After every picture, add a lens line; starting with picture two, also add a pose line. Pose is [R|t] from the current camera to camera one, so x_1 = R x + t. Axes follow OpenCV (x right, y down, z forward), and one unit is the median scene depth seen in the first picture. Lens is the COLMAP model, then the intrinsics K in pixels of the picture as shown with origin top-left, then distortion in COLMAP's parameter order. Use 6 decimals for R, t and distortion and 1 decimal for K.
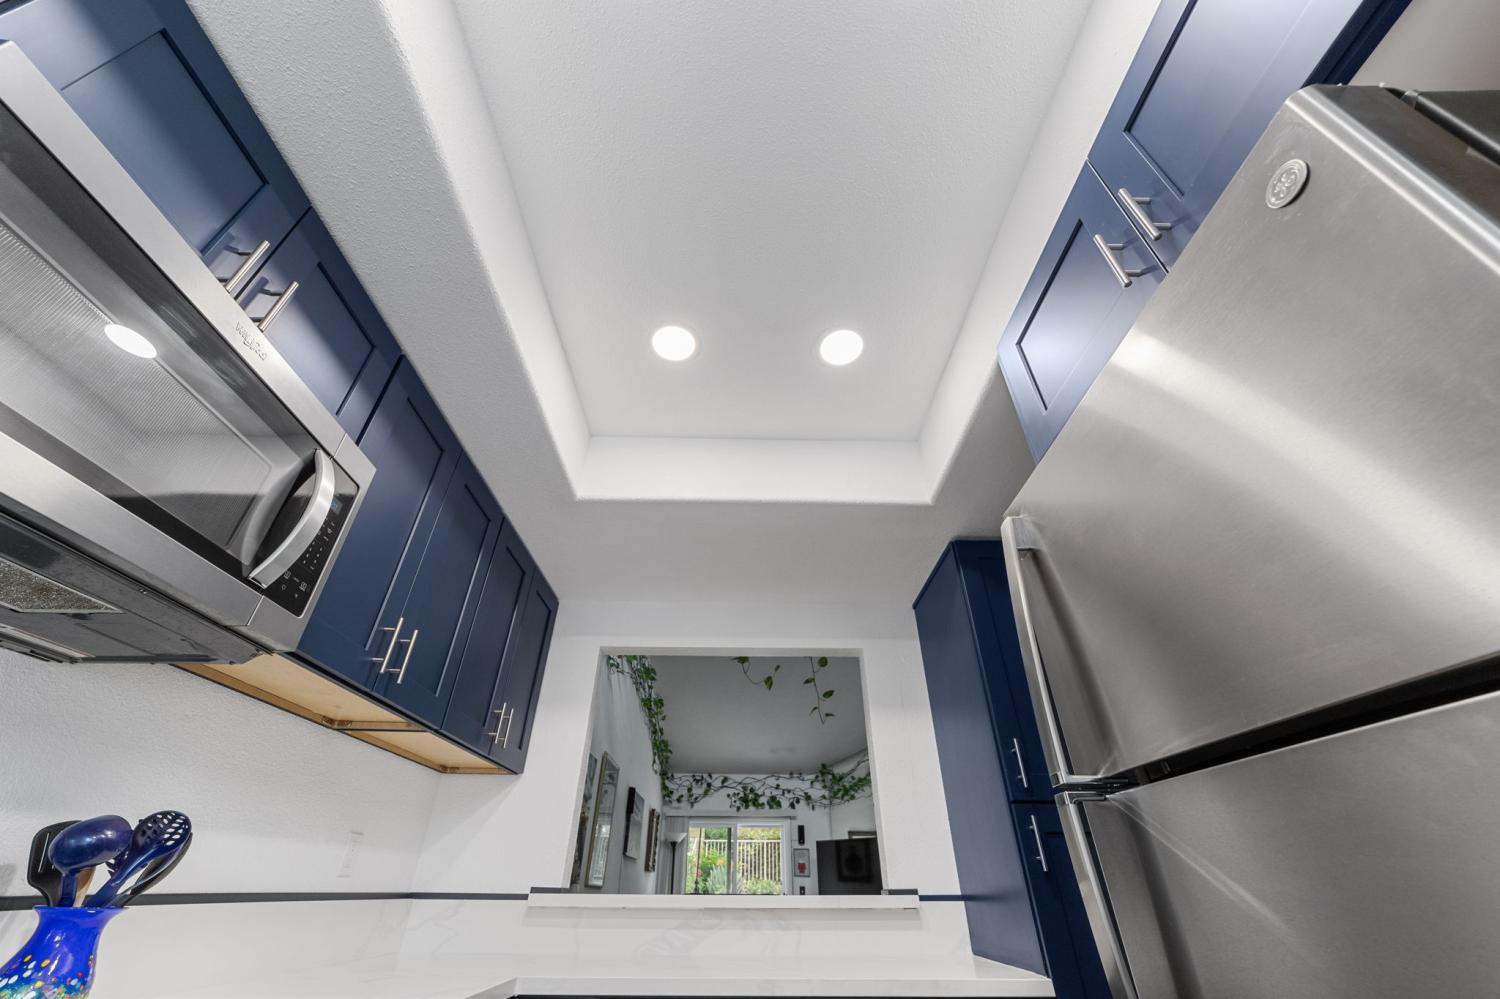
lens RADIAL K [[582.5, 0, 745.5], [0, 582.5, 504.0], [0, 0, 1]] dist [-0.013223, 0.006368]
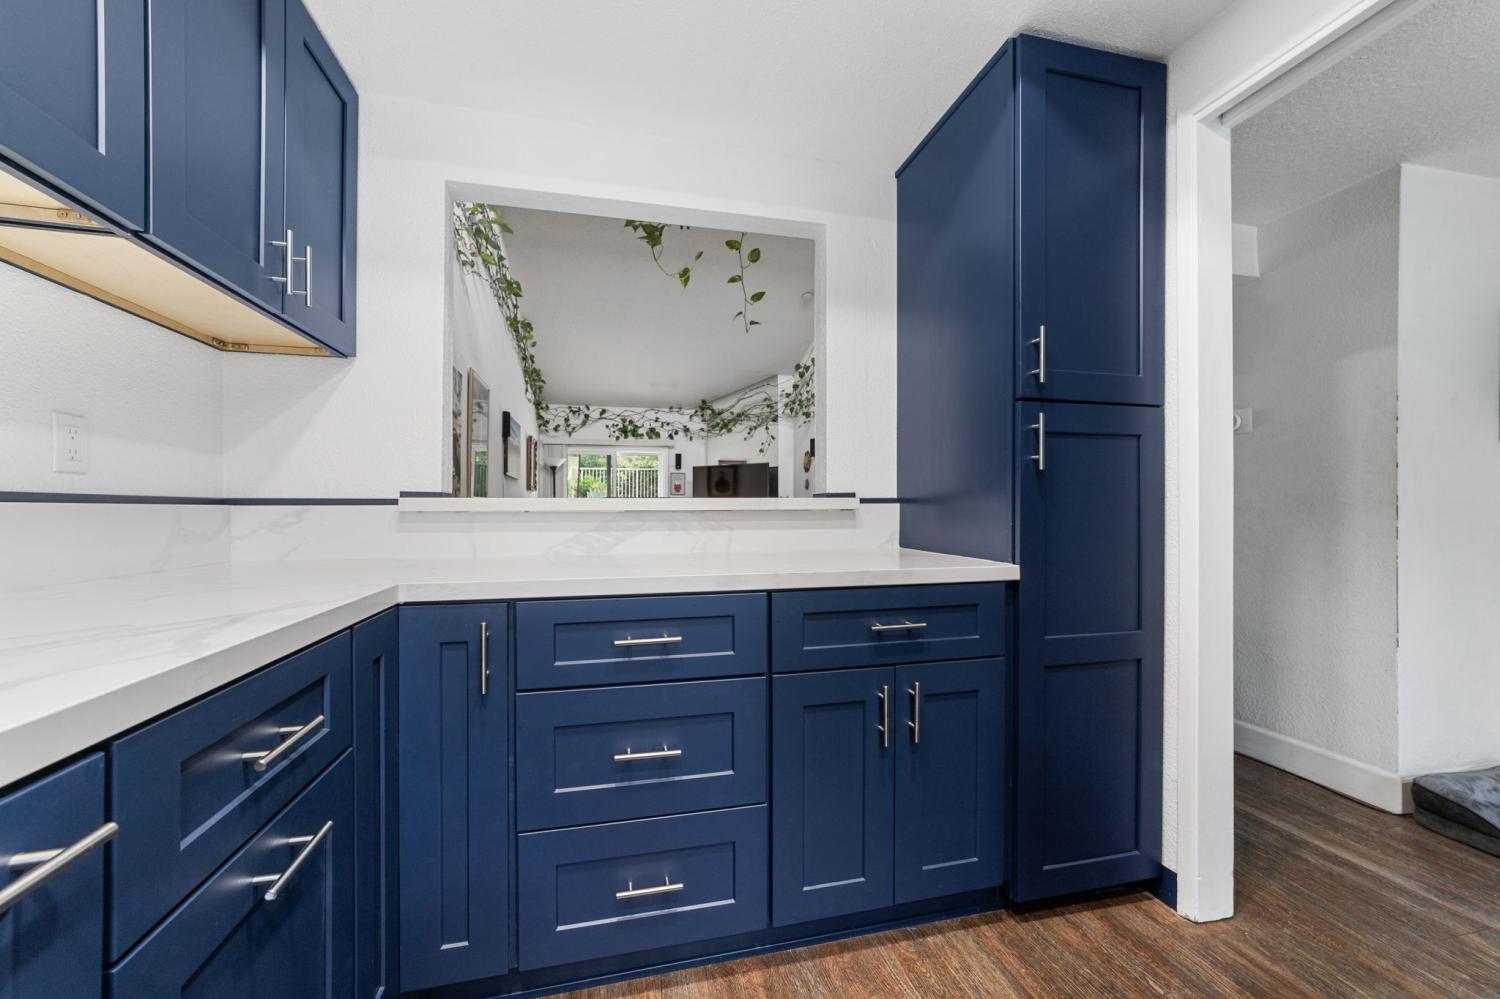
lens RADIAL K [[582.5, 0, 746.7], [0, 582.5, 510.4], [0, 0, 1]] dist [-0.013223, 0.006368]
pose [[0.974342, -0.008506, 0.224914, -0.031672], [-0.118305, 0.830752, 0.543925, 0.071069], [-0.191474, -0.556577, 0.808430, 0.092521]]
